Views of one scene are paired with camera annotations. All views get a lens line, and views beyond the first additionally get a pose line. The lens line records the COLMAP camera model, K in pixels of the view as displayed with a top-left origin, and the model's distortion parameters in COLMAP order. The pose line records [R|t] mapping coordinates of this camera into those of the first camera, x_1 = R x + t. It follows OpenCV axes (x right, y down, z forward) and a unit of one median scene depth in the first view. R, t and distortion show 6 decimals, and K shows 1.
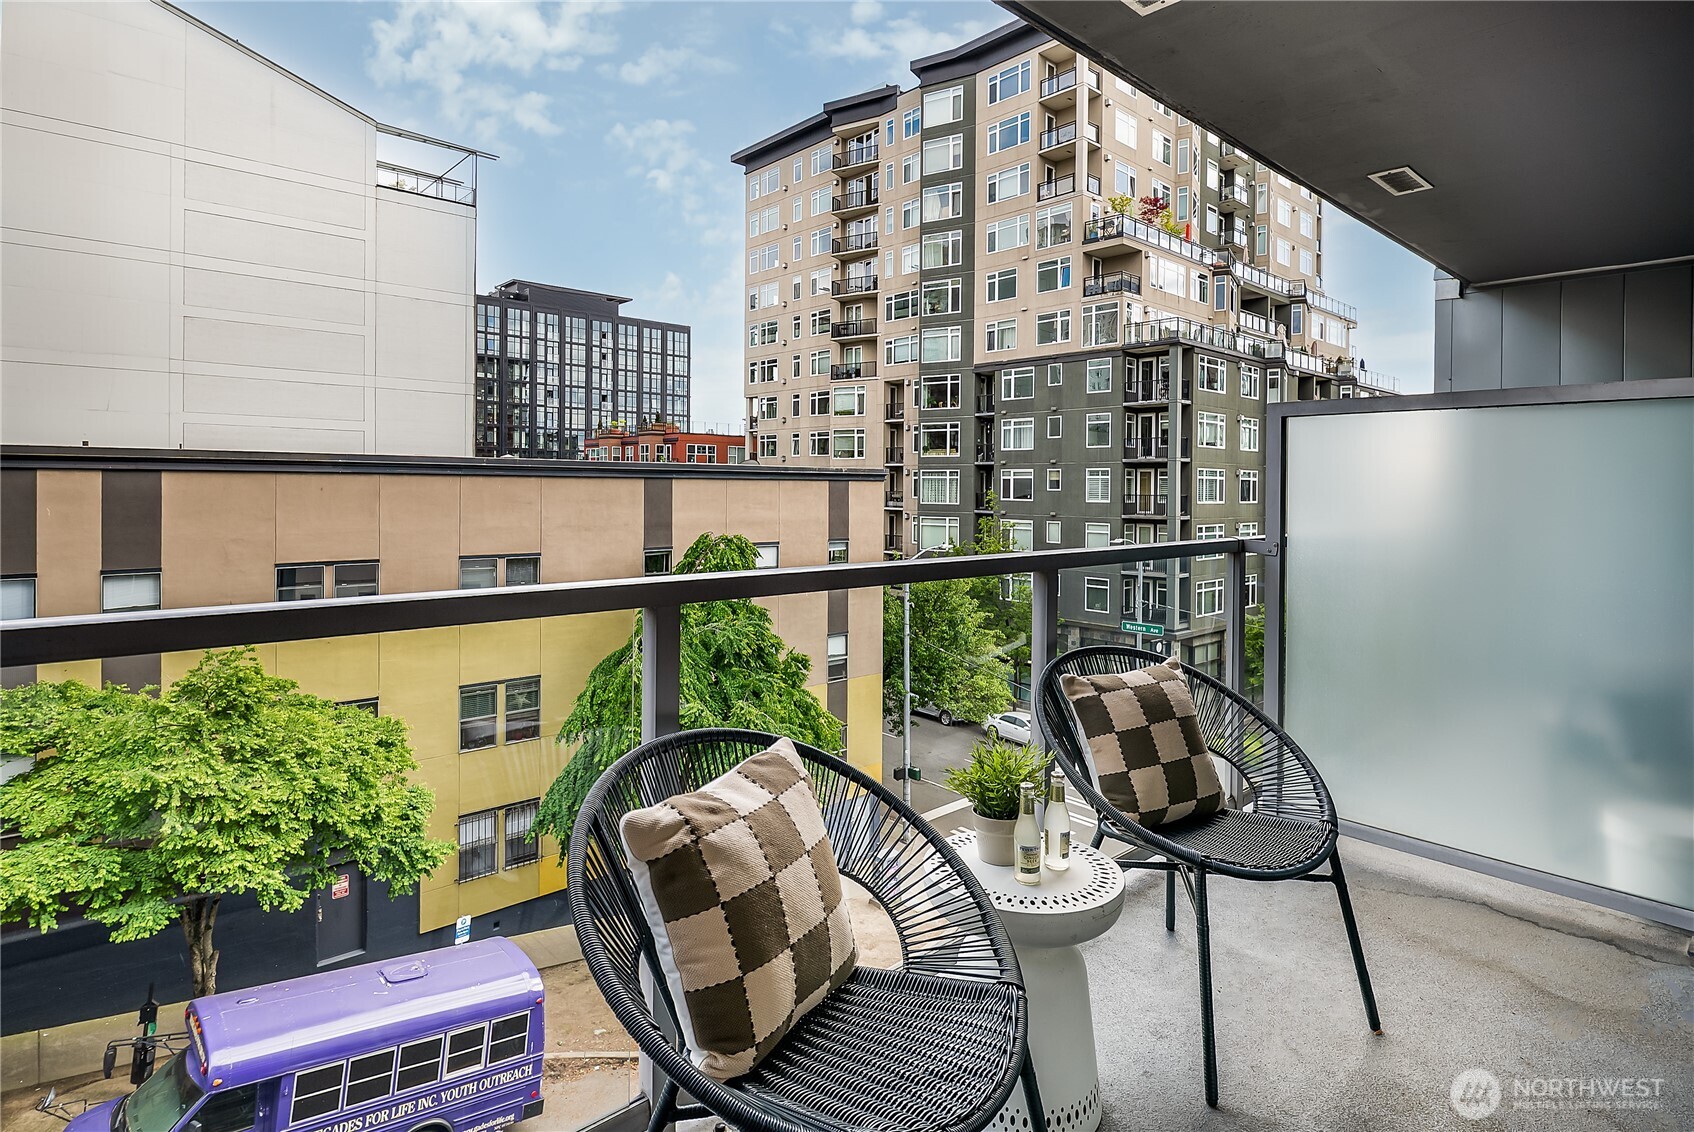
lens RADIAL K [[880.4, 0, 848.3], [0, 880.4, 498.8], [0, 0, 1]] dist [-0.019187, -0.000051]
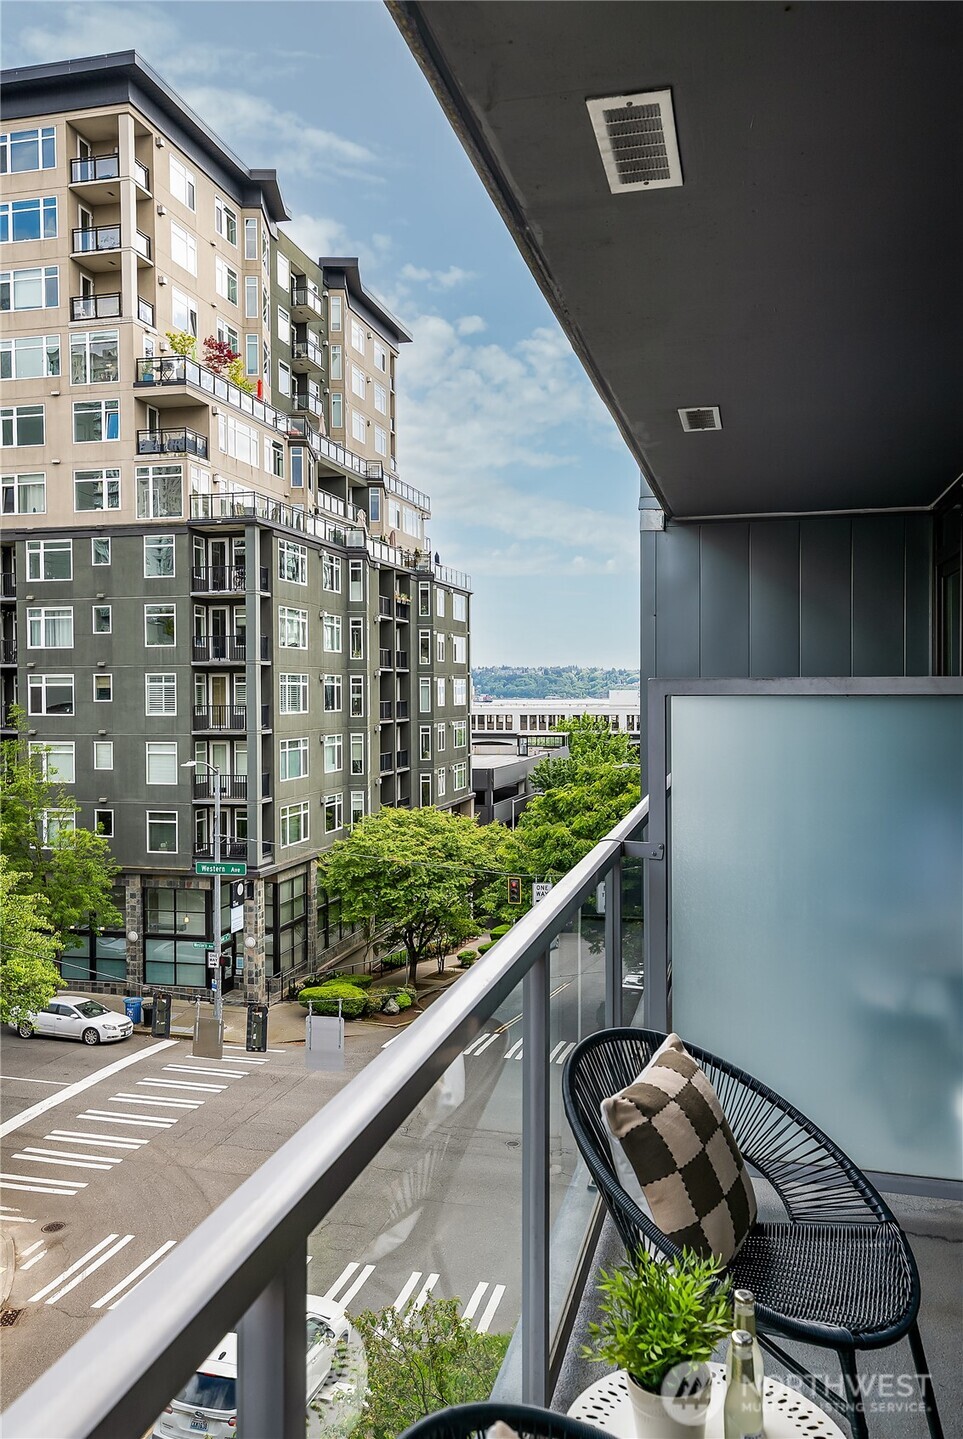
lens RADIAL K [[1082.2, 0, 508.8], [0, 1082.2, 711.9], [0, 0, 1]] dist [0.008625, 0.004667]
pose [[0.822811, -0.021449, 0.567910, -0.146036], [0.017692, 0.999770, 0.012128, -0.060142], [-0.568039, 0.000068, 0.823001, 0.148568]]
